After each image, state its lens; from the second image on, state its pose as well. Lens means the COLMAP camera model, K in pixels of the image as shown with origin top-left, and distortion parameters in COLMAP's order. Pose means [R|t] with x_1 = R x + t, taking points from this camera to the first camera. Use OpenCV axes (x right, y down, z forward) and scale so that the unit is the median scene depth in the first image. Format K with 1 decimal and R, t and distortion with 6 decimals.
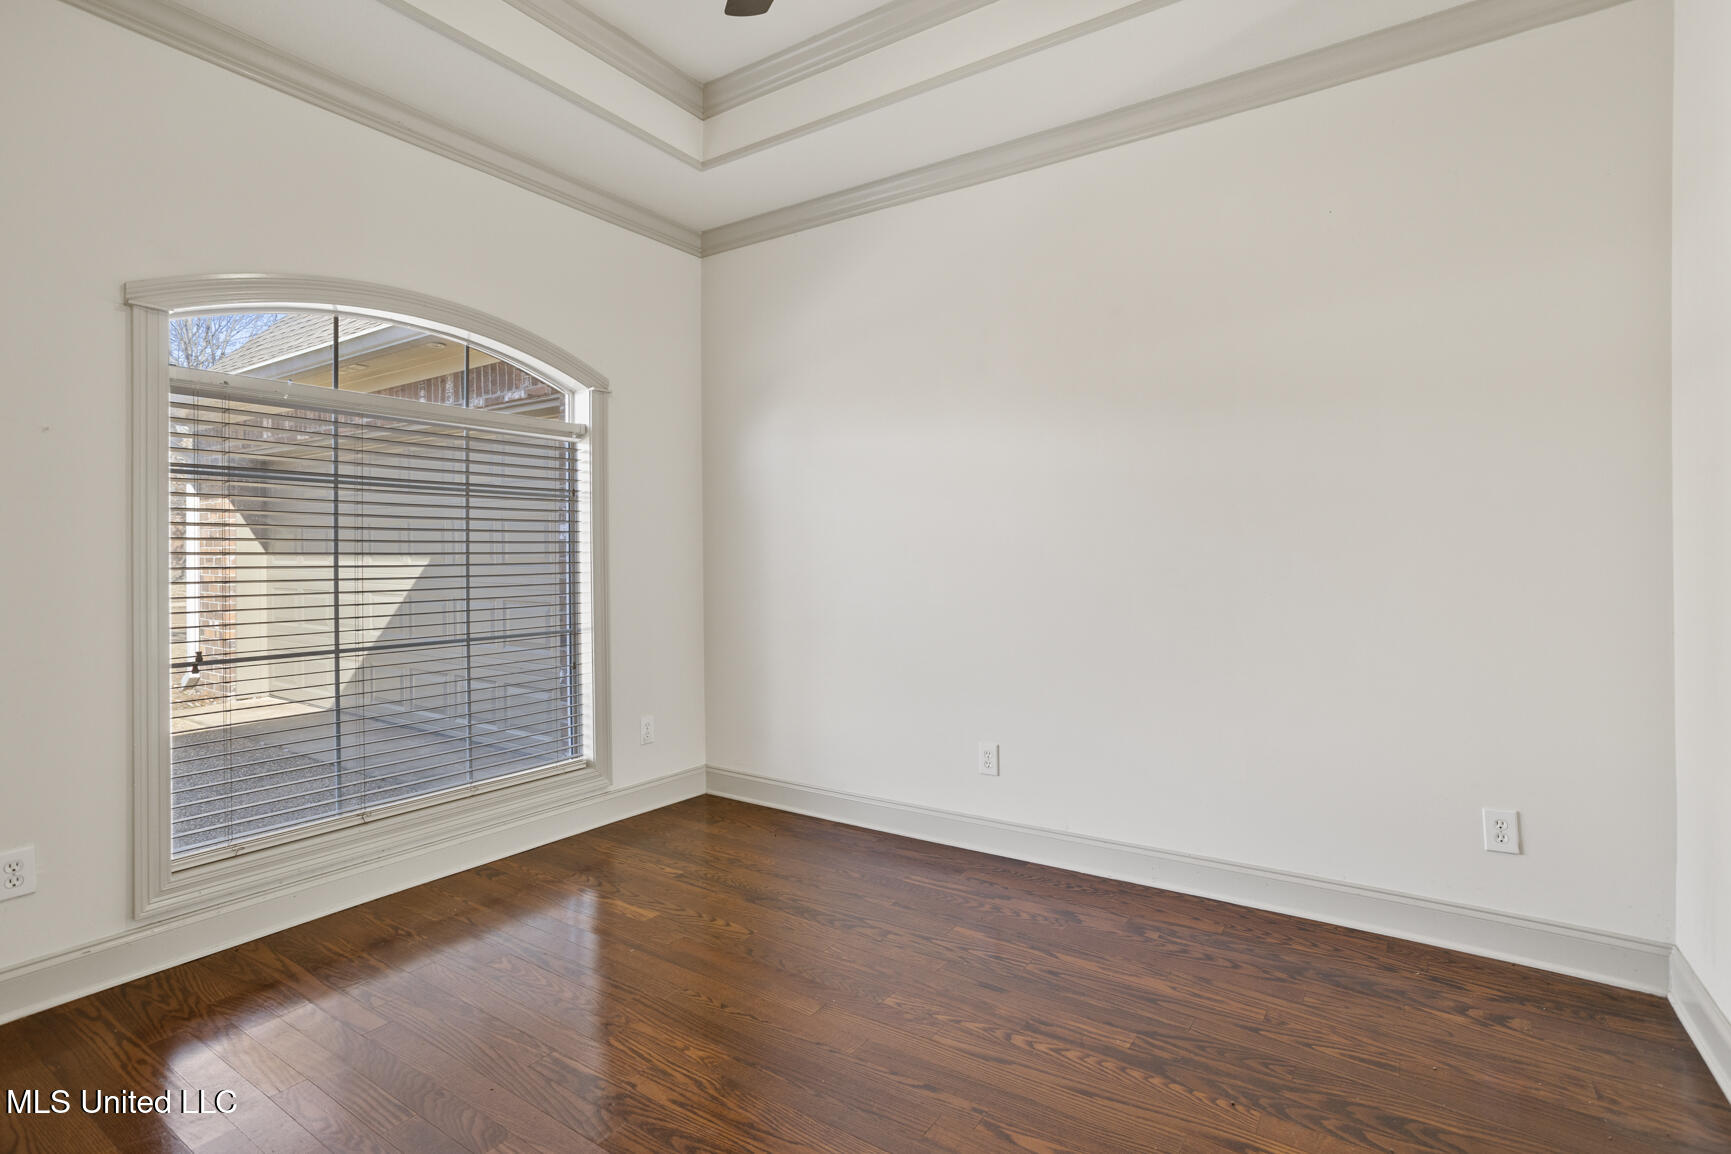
lens RADIAL K [[855.3, 0, 857.8], [0, 855.3, 570.0], [0, 0, 1]] dist [-0.028779, 0.015183]
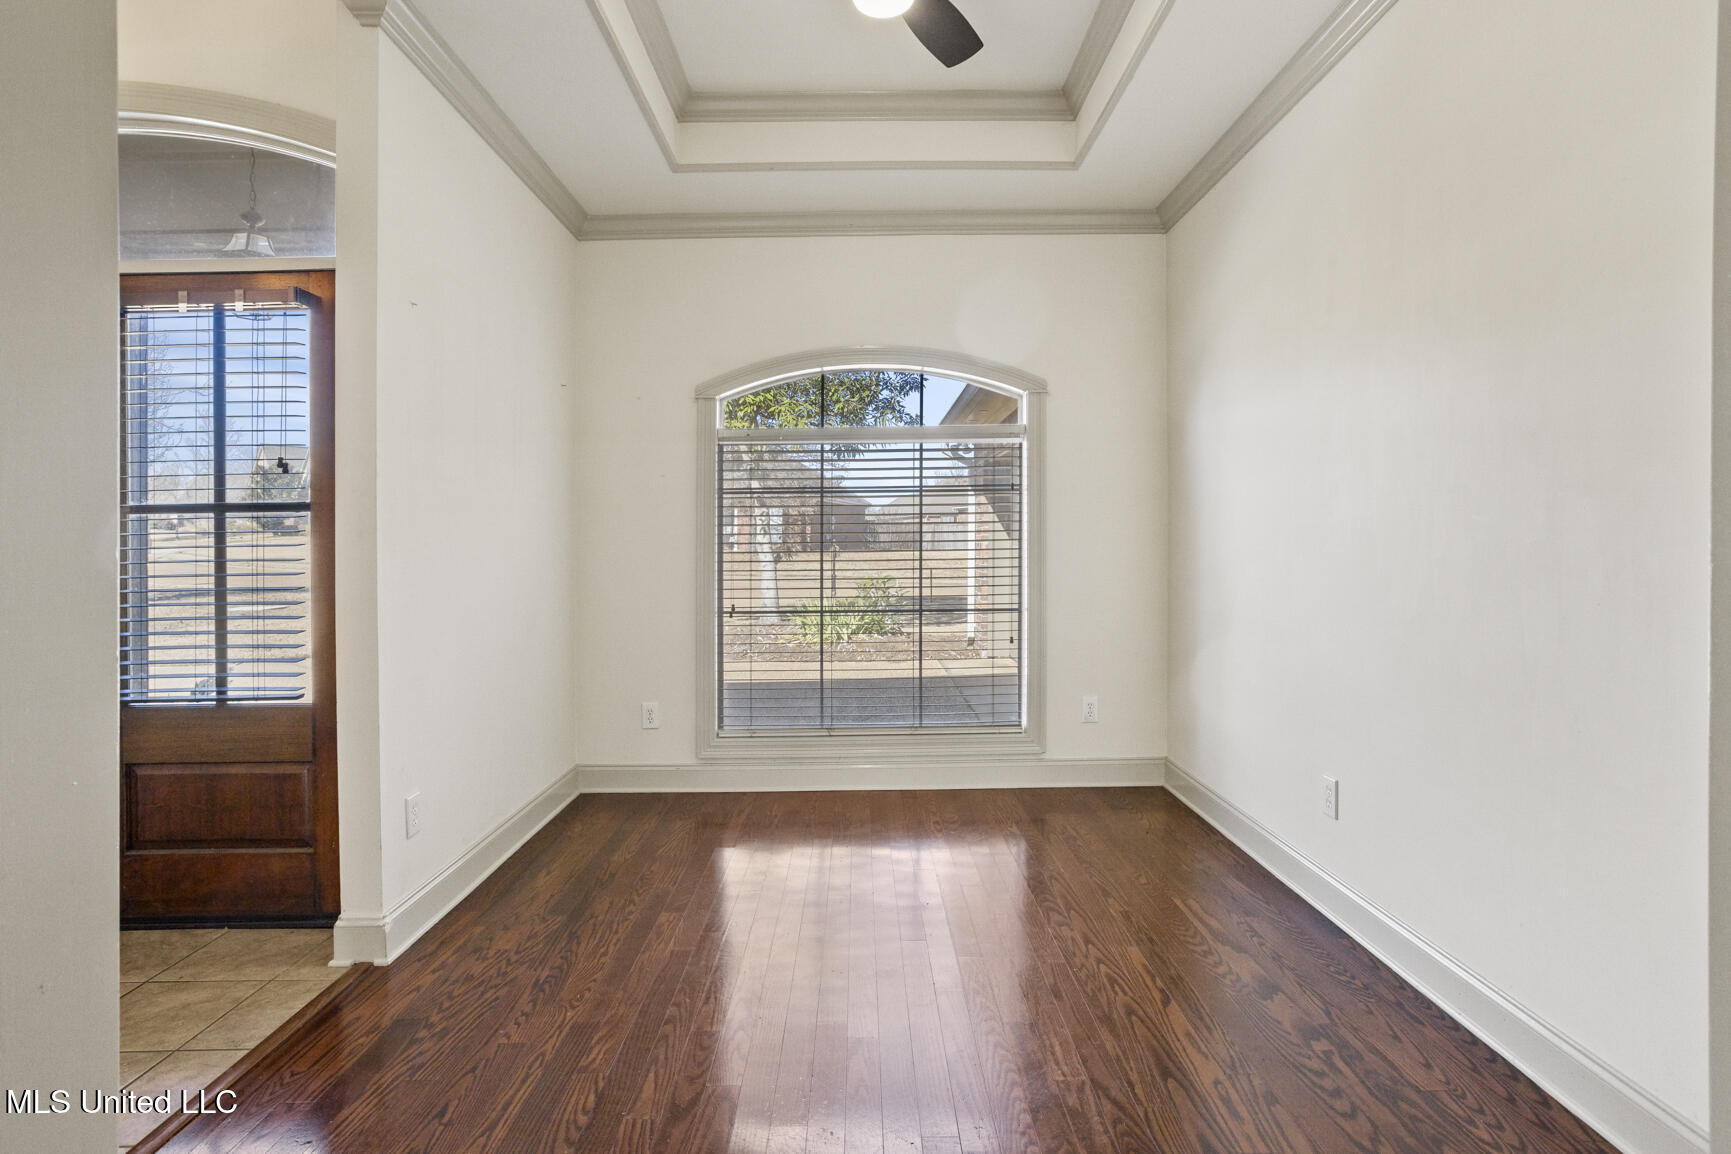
lens RADIAL K [[909.8, 0, 855.7], [0, 909.8, 568.2], [0, 0, 1]] dist [-0.040943, 0.021615]
pose [[0.550839, 0.015810, -0.834462, 0.656884], [-0.004049, 0.999859, 0.016271, -0.002339], [0.834602, -0.005584, 0.550825, 0.190308]]
